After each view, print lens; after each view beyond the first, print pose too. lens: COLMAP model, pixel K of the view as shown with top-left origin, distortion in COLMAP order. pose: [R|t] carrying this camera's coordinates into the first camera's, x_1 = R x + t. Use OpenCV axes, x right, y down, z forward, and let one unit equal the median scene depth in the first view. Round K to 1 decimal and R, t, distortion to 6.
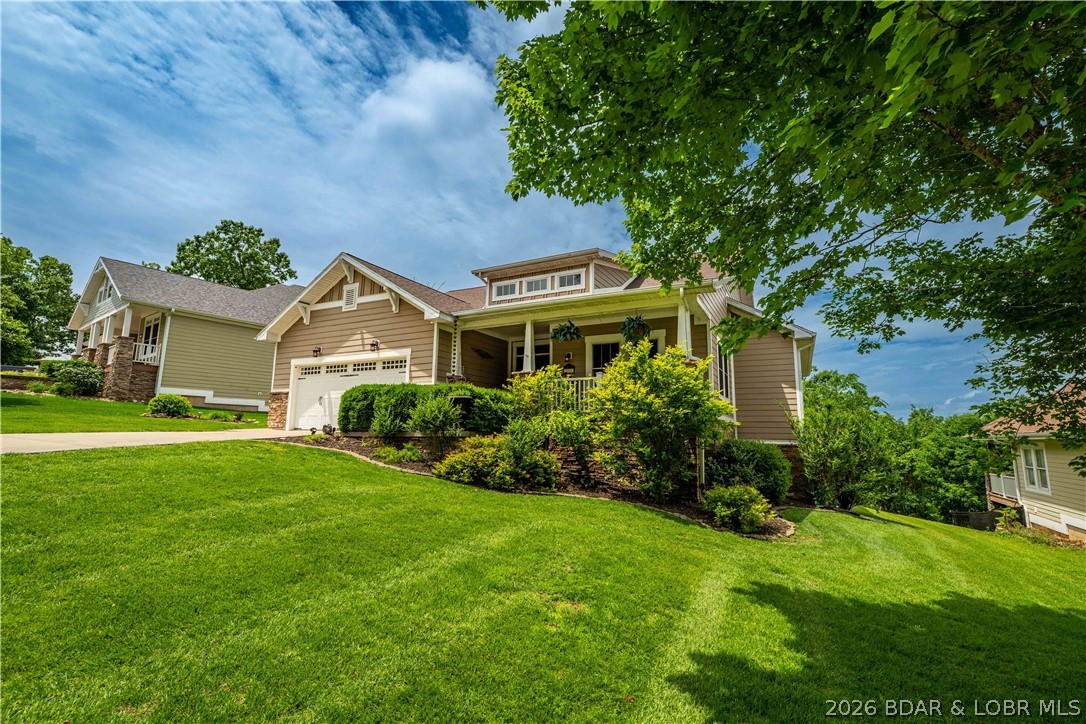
lens RADIAL K [[477.4, 0, 549.5], [0, 477.4, 362.9], [0, 0, 1]] dist [-0.002792, -0.000370]
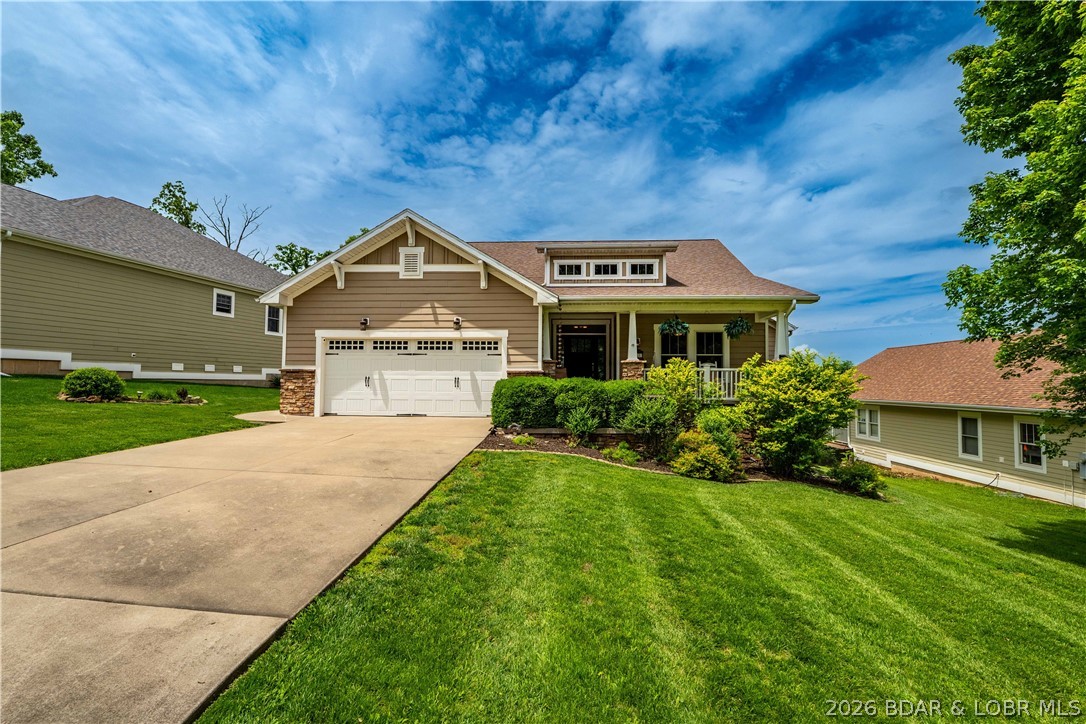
lens RADIAL K [[490.2, 0, 543.0], [0, 490.2, 362.0], [0, 0, 1]] dist [-0.001665, -0.000304]
pose [[0.915678, 0.011990, 0.401733, -0.551951], [-0.056656, 0.993424, 0.099489, -0.061416], [-0.397899, -0.113861, 0.910336, 0.082871]]
